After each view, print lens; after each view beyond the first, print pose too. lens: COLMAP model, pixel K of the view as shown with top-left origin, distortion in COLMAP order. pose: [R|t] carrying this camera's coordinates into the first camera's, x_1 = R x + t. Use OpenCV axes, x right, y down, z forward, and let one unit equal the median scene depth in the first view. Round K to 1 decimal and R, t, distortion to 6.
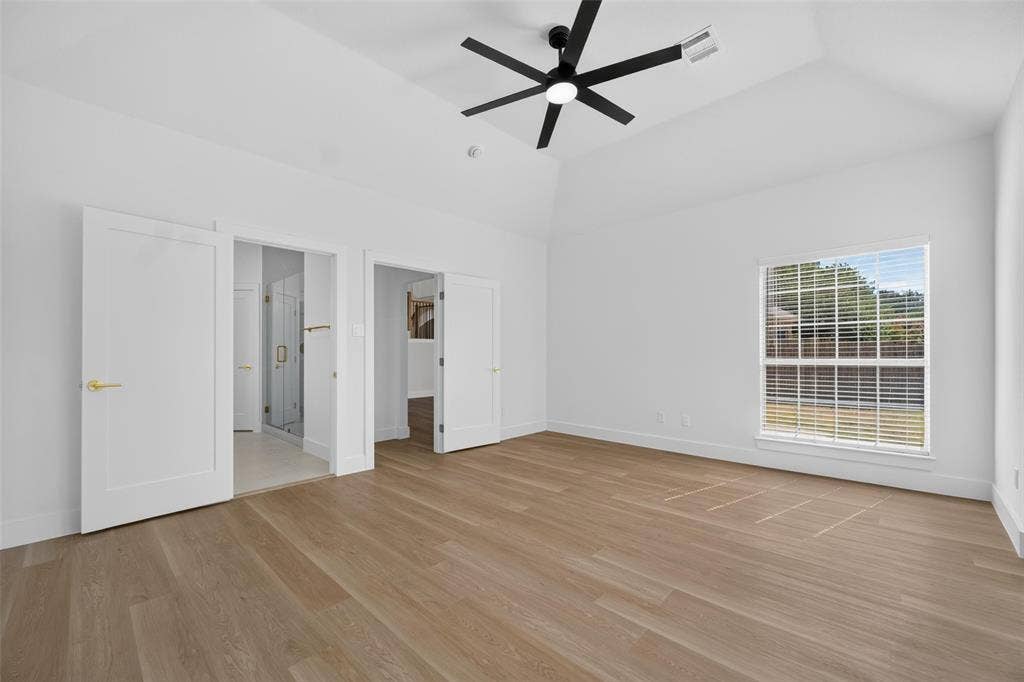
lens RADIAL K [[407.5, 0, 512.1], [0, 407.5, 353.9], [0, 0, 1]] dist [-0.000952, -0.000208]
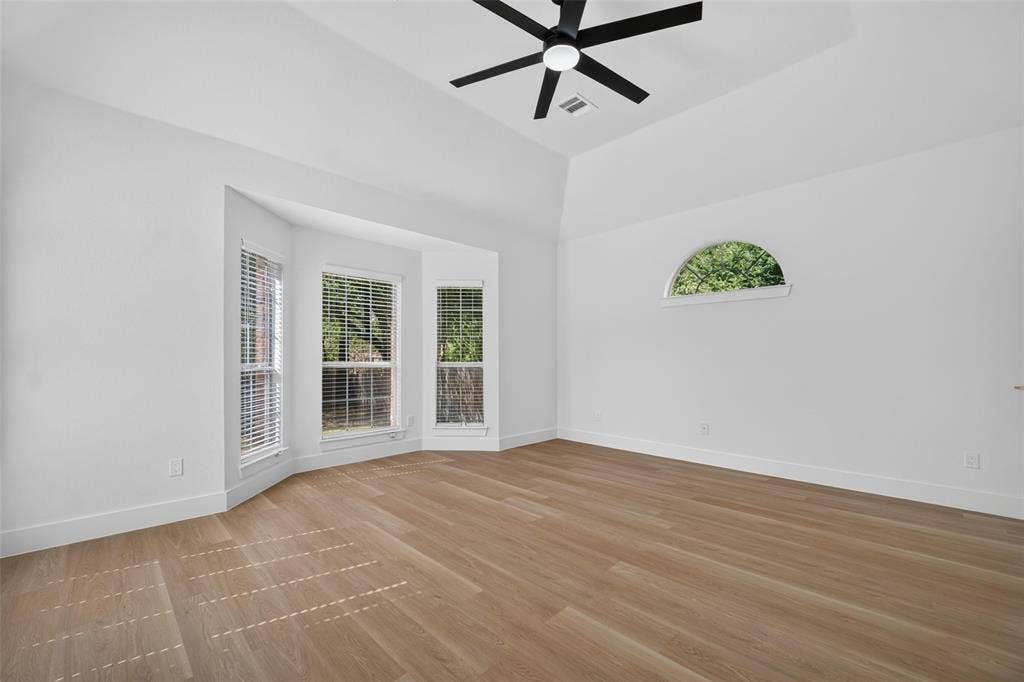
lens RADIAL K [[409.9, 0, 512.2], [0, 409.9, 357.0], [0, 0, 1]] dist [0.000650, 0.000131]
pose [[-0.999652, 0.001690, 0.026313, 0.210545], [0.001670, 0.999998, -0.000791, -0.003161], [-0.026315, -0.000747, -0.999653, 1.868883]]
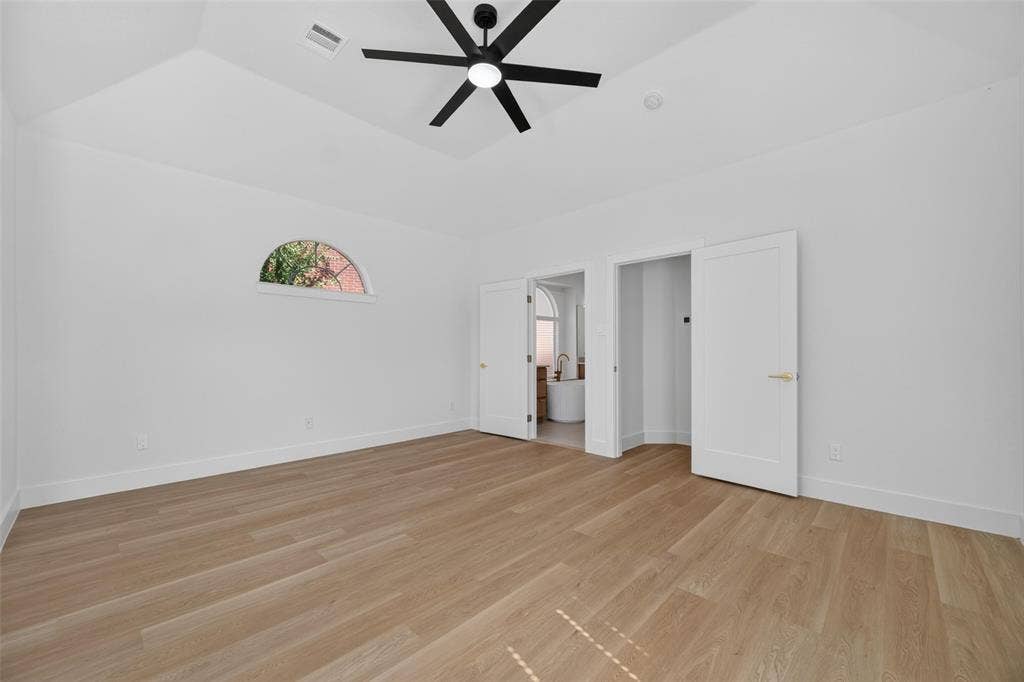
lens RADIAL K [[407.5, 0, 512.1], [0, 407.5, 353.9], [0, 0, 1]] dist [-0.000952, -0.000208]
pose [[-0.004094, 0.003522, -0.999985, 1.059126], [-0.000496, 0.999994, 0.003524, 0.004131], [0.999991, 0.000511, -0.004092, 1.059747]]
